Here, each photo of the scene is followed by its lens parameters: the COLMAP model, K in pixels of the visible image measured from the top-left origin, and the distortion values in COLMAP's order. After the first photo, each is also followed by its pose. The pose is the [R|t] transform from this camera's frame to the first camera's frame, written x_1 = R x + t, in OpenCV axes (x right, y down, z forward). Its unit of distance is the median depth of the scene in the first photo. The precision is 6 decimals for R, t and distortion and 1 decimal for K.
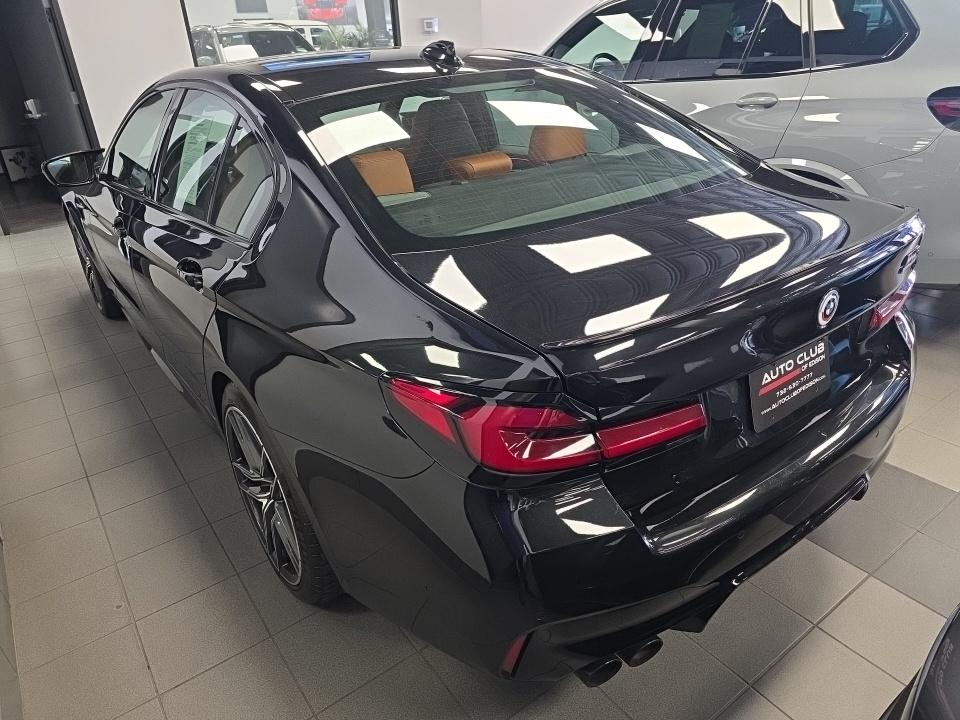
lens RADIAL K [[641.1, 0, 480.0], [0, 641.1, 360.0], [0, 0, 1]] dist [0.043902, -0.000766]
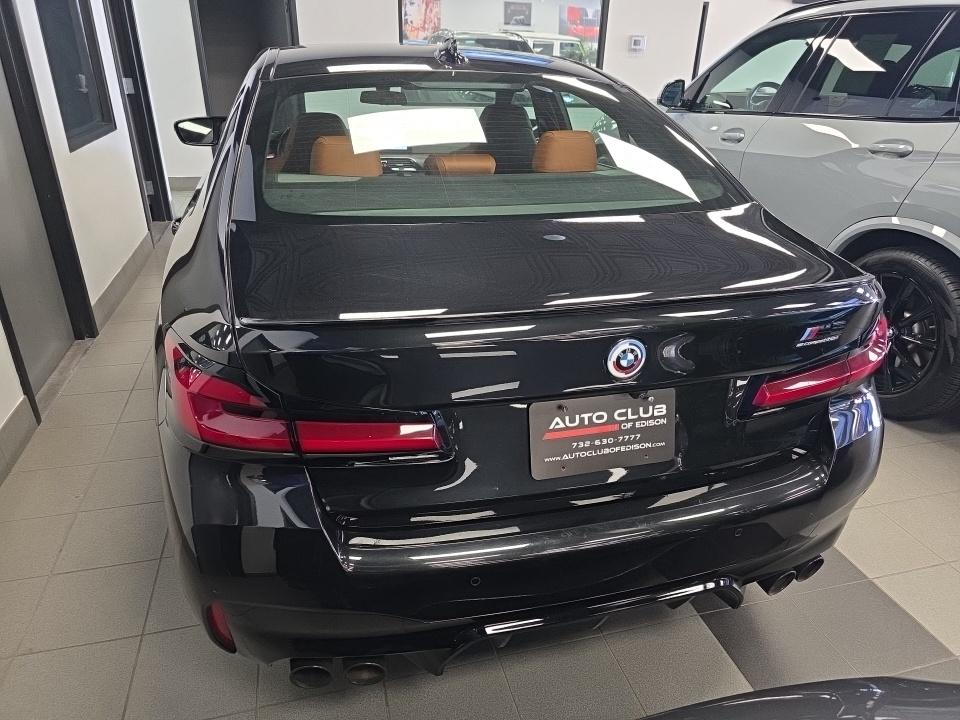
lens RADIAL K [[641.1, 0, 480.0], [0, 641.1, 360.0], [0, 0, 1]] dist [0.043902, -0.000766]
pose [[0.933761, 0.219952, -0.282332, 0.545488], [-0.226048, 0.974051, 0.011225, -0.040248], [0.277474, 0.053339, 0.959251, 0.109438]]
